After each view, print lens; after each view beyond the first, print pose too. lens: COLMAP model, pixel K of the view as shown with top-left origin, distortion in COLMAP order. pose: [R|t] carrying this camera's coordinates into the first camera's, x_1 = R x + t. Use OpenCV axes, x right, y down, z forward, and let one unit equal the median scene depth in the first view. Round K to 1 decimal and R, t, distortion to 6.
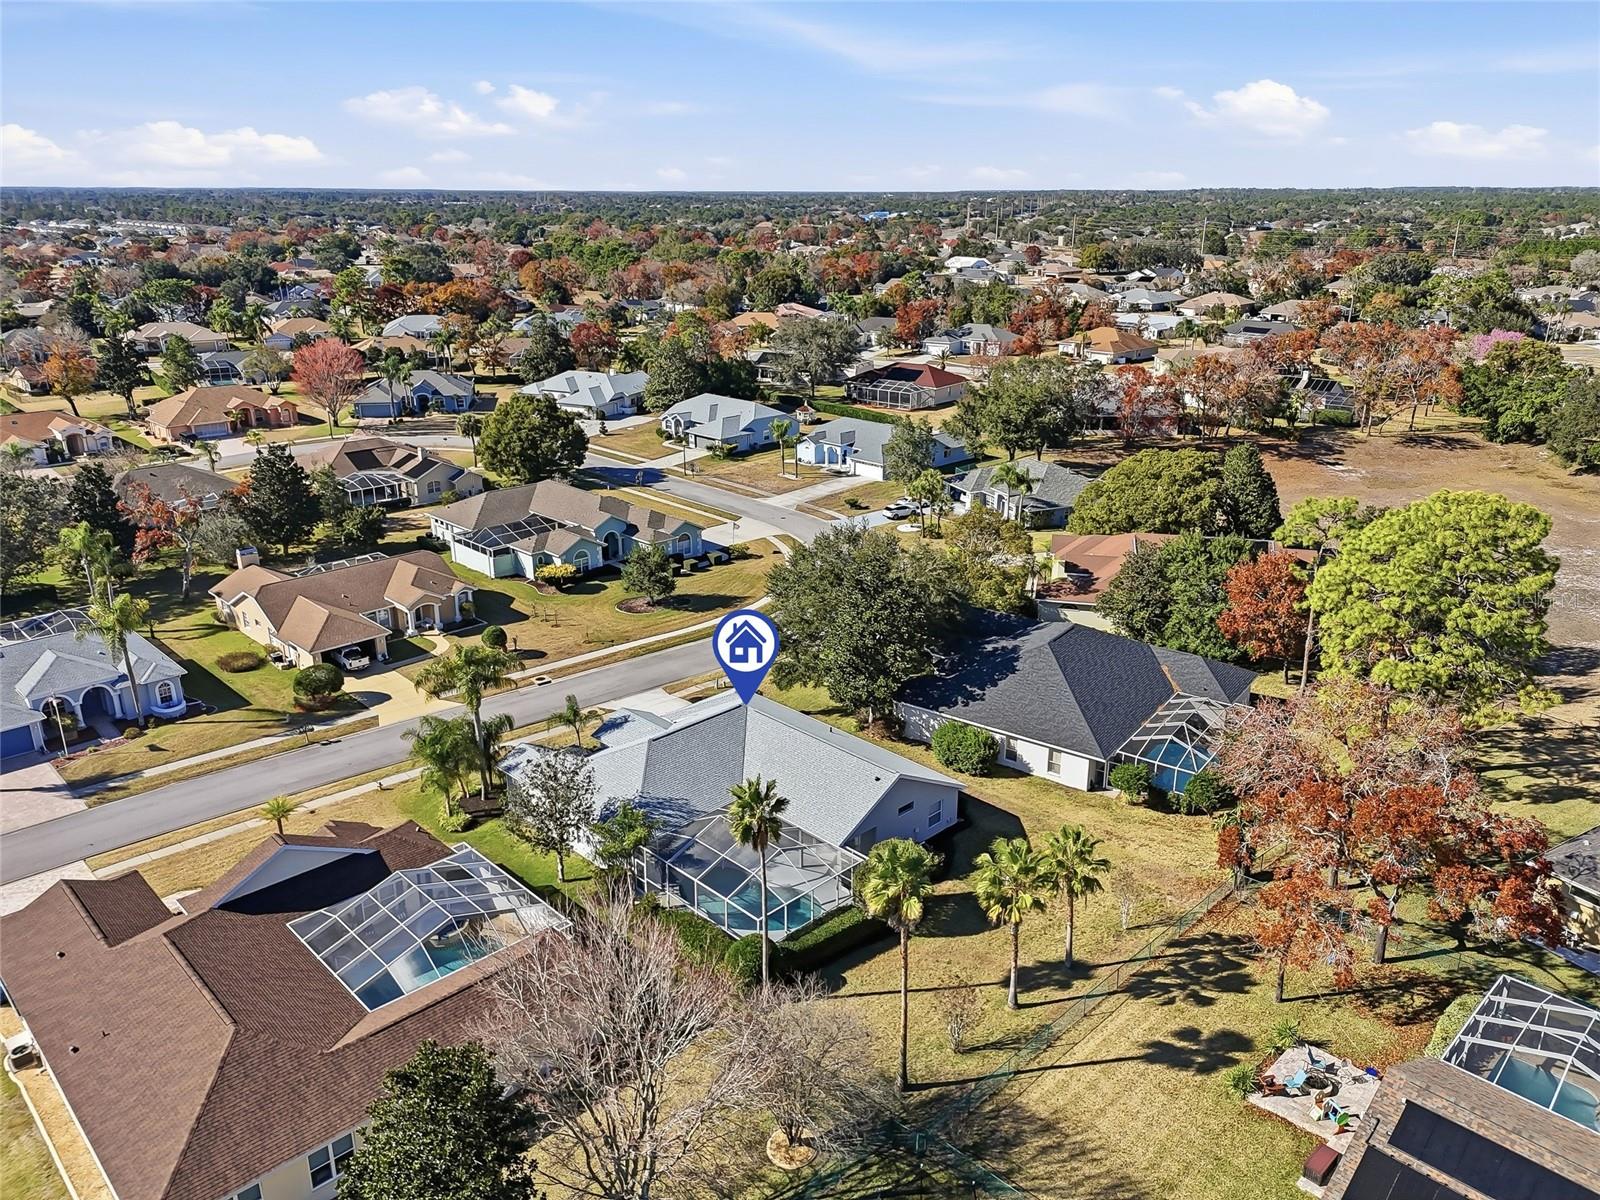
lens RADIAL K [[1166.0, 0, 800.0], [0, 1166.0, 600.0], [0, 0, 1]] dist [0.098066, -0.116039]
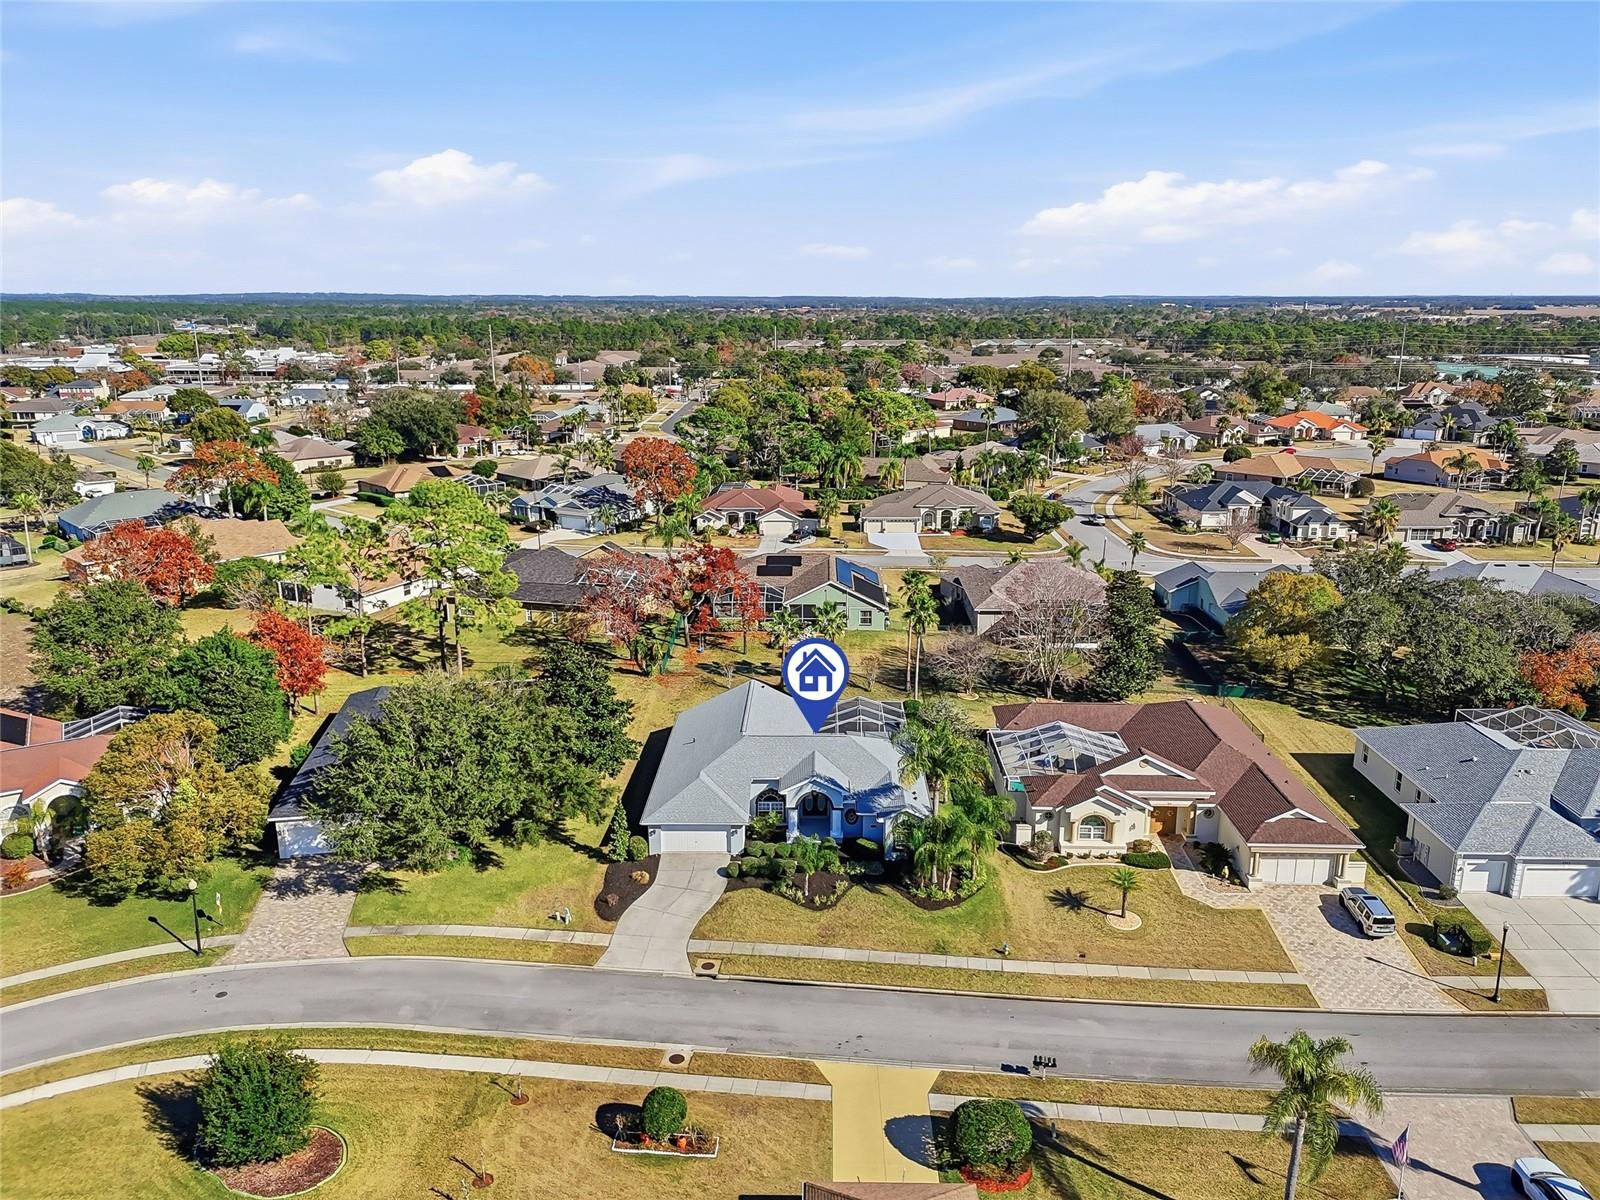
lens RADIAL K [[1178.1, 0, 791.6], [0, 1178.1, 602.1], [0, 0, 1]] dist [0.107784, -0.144090]
pose [[-0.699346, -0.180960, 0.691498, -0.670773], [0.233281, 0.856666, 0.460112, -0.426445], [-0.675644, 0.483091, -0.556891, 1.216188]]
